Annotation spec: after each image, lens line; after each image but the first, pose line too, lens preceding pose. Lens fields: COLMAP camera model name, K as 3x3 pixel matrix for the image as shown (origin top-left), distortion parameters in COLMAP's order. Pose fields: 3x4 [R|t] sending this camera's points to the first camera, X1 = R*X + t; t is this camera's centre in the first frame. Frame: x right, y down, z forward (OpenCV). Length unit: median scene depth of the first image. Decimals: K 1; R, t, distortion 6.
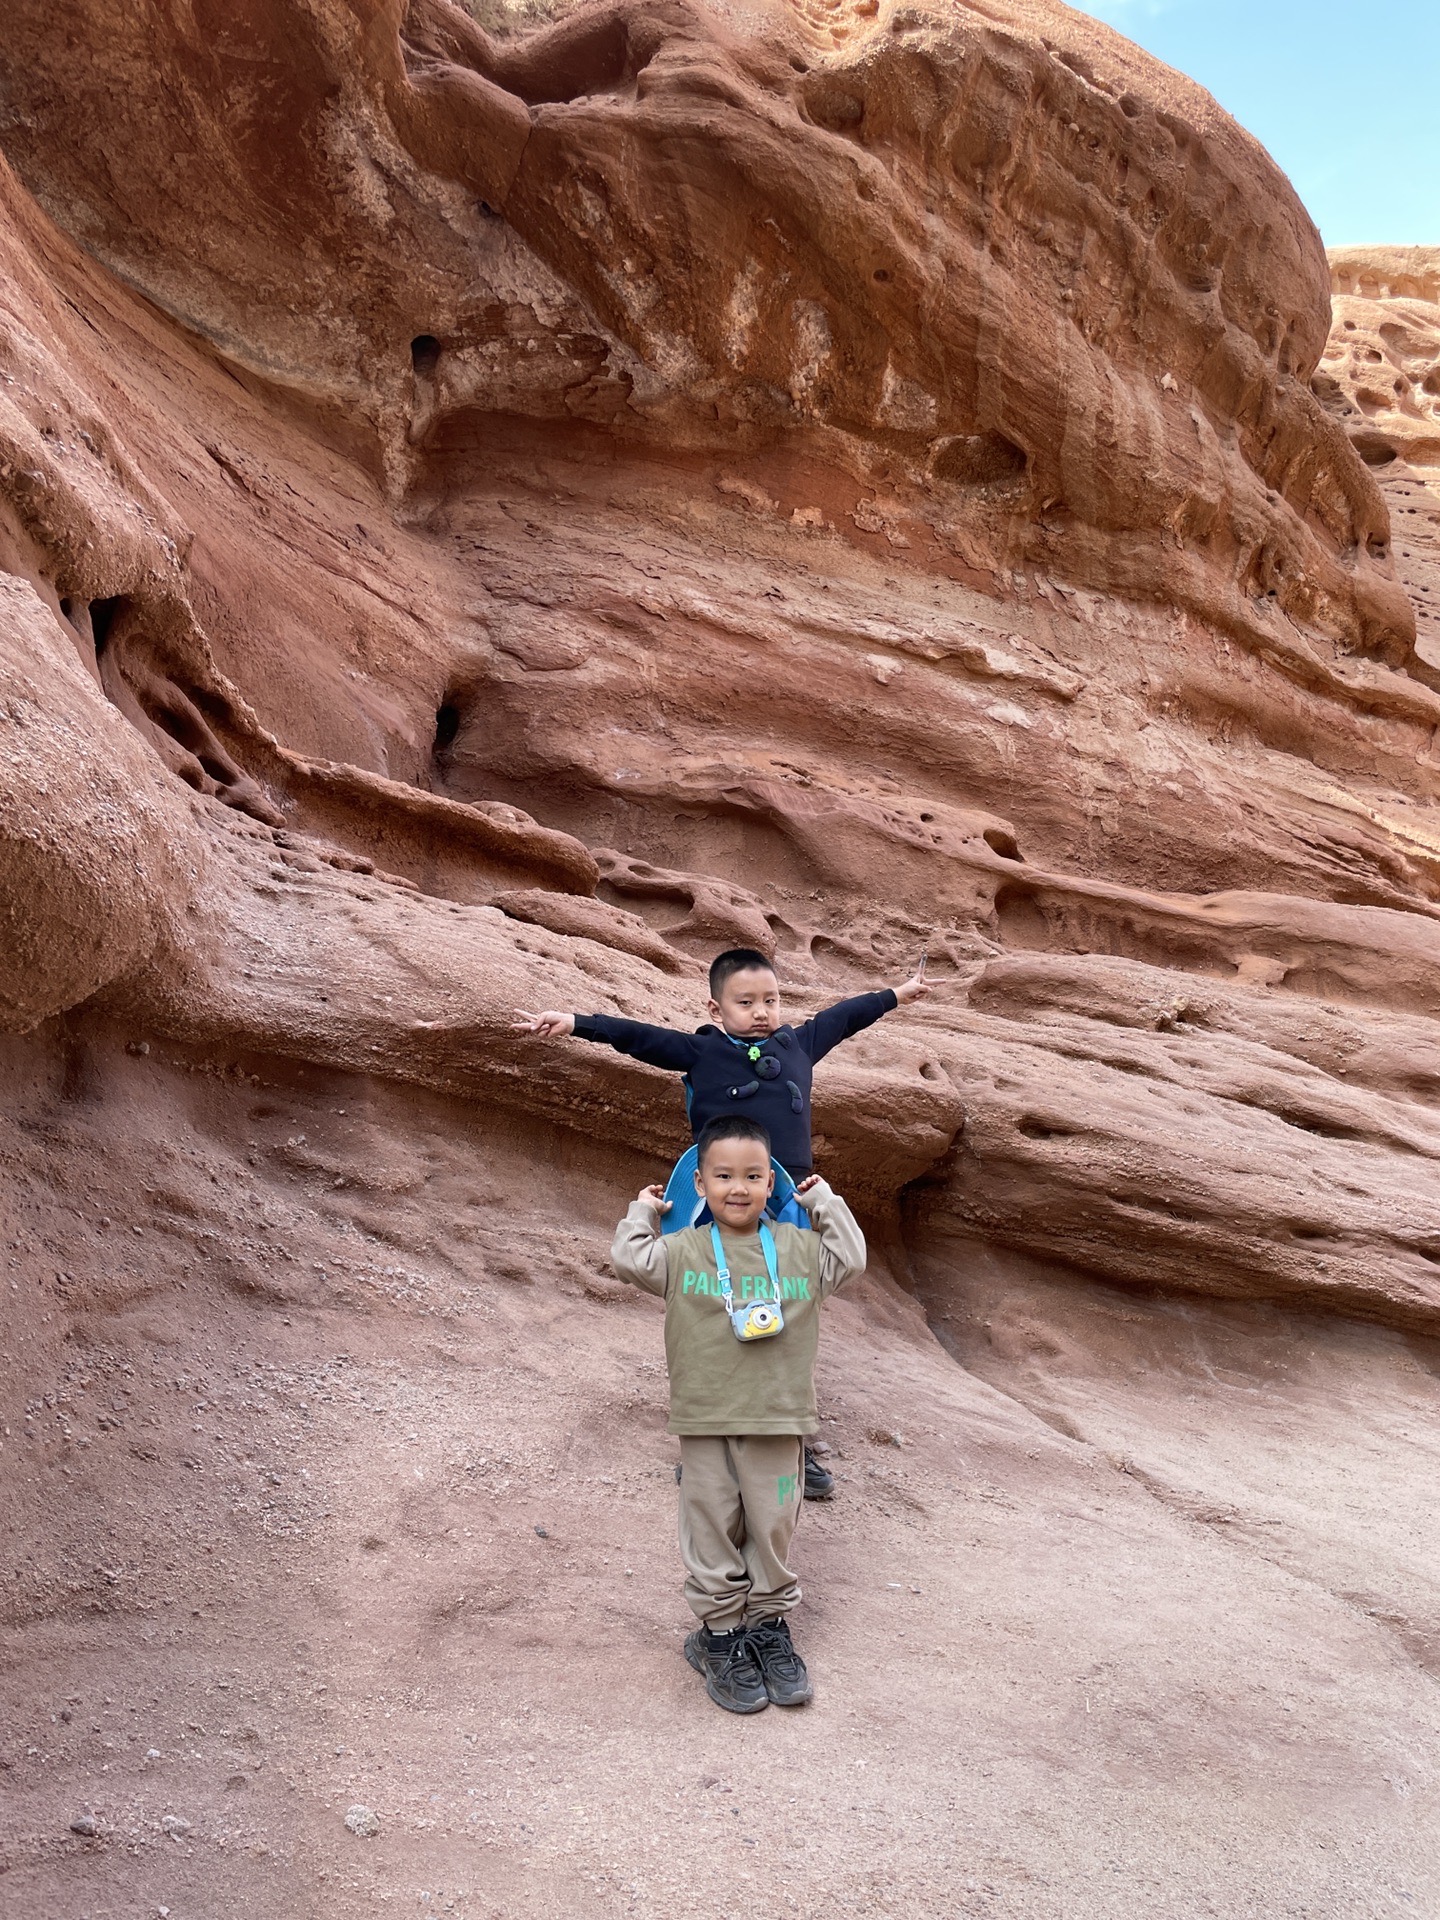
lens RADIAL K [[1483.6, 0, 730.9], [0, 1483.6, 988.6], [0, 0, 1]] dist [0.096334, -0.132713]
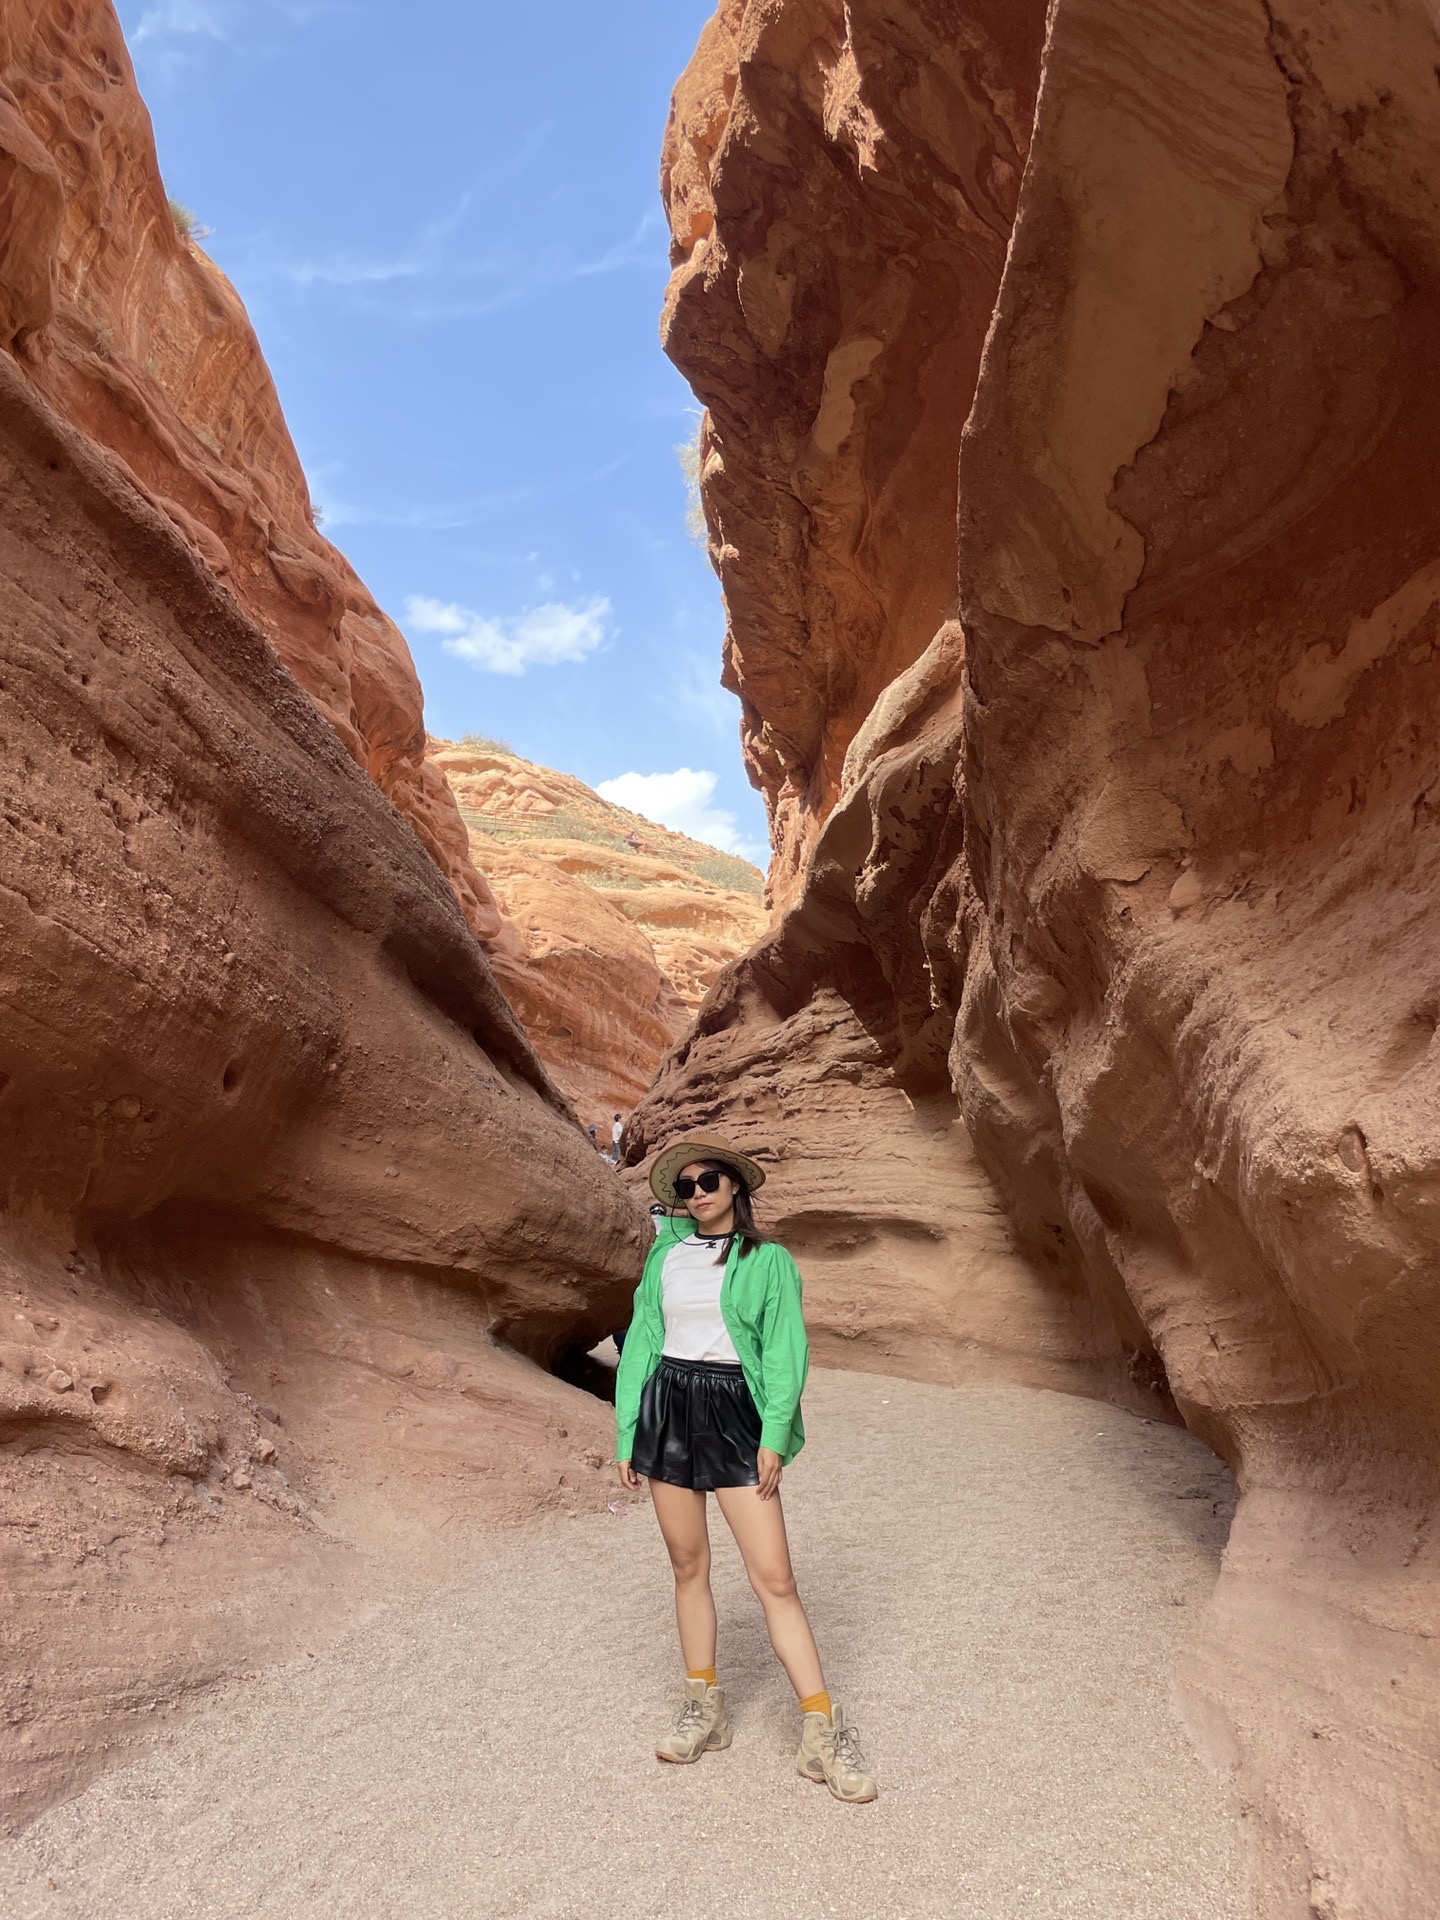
lens RADIAL K [[1475.7, 0, 720.0], [0, 1475.7, 960.0], [0, 0, 1]] dist [0.092932, -0.132832]
pose [[0.941710, 0.113198, 0.316810, -0.645882], [-0.090258, 0.992179, -0.086222, -0.257191], [-0.324092, 0.052602, 0.944562, -2.622743]]
